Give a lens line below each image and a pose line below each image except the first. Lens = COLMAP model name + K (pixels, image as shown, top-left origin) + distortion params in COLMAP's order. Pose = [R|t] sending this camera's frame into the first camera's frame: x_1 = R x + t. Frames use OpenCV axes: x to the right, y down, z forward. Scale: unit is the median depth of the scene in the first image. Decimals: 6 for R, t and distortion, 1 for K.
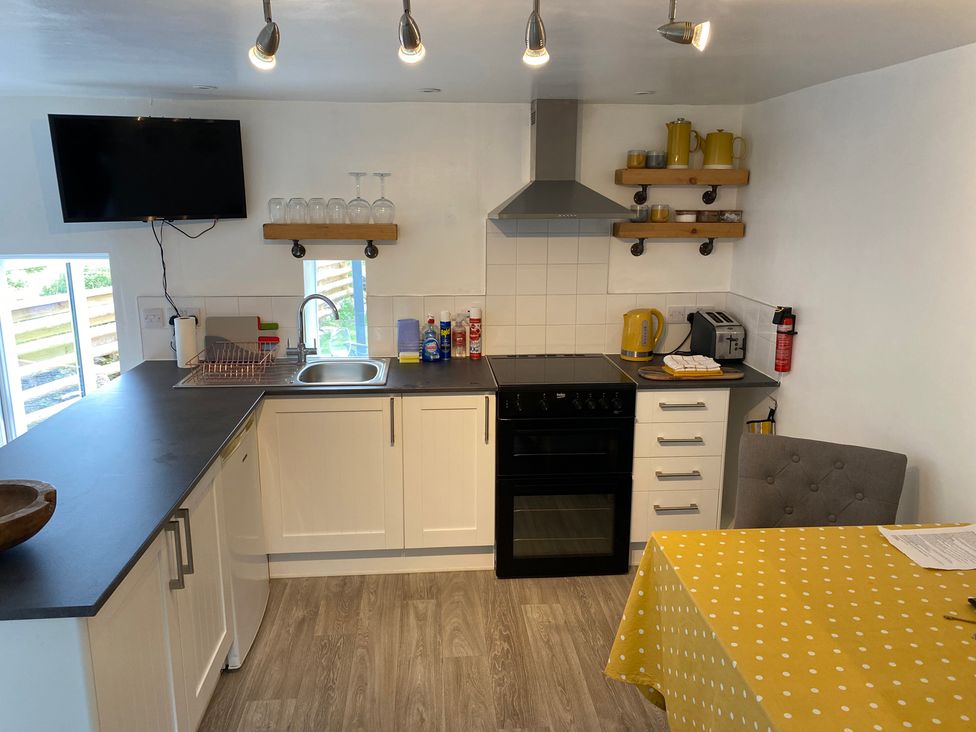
lens RADIAL K [[738.6, 0, 489.1], [0, 738.6, 367.4], [0, 0, 1]] dist [0.047996, -0.049109]
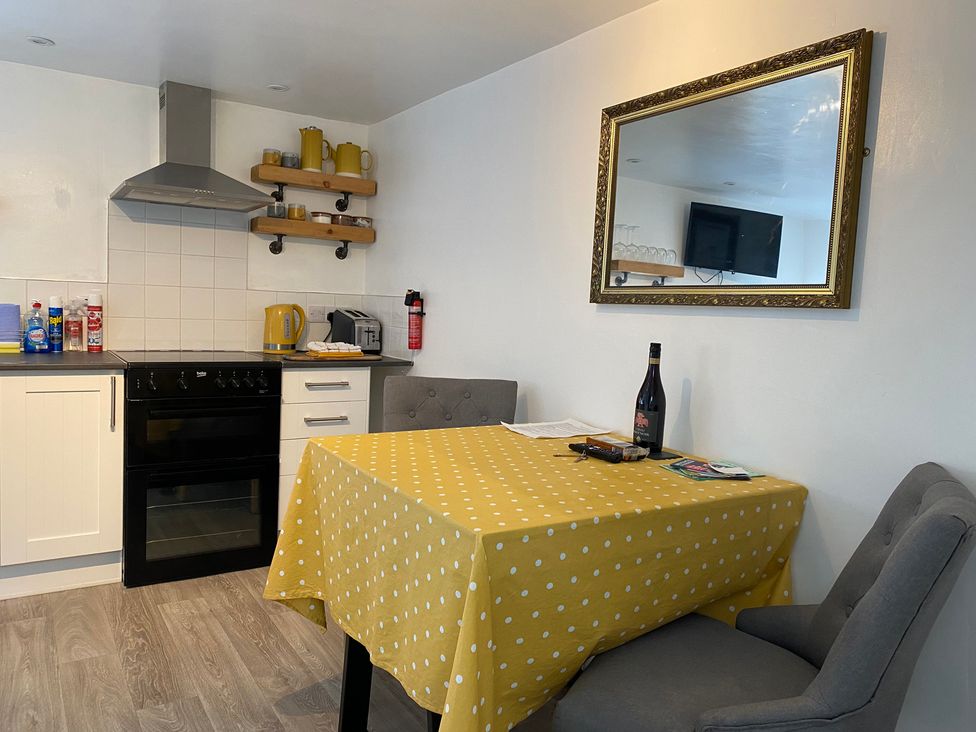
lens RADIAL K [[738.6, 0, 493.3], [0, 738.6, 363.4], [0, 0, 1]] dist [0.047996, -0.049109]
pose [[0.881000, -0.004005, 0.473099, -0.023485], [0.067030, 0.990934, -0.116434, 0.156568], [-0.468344, 0.134290, 0.873281, -0.014292]]
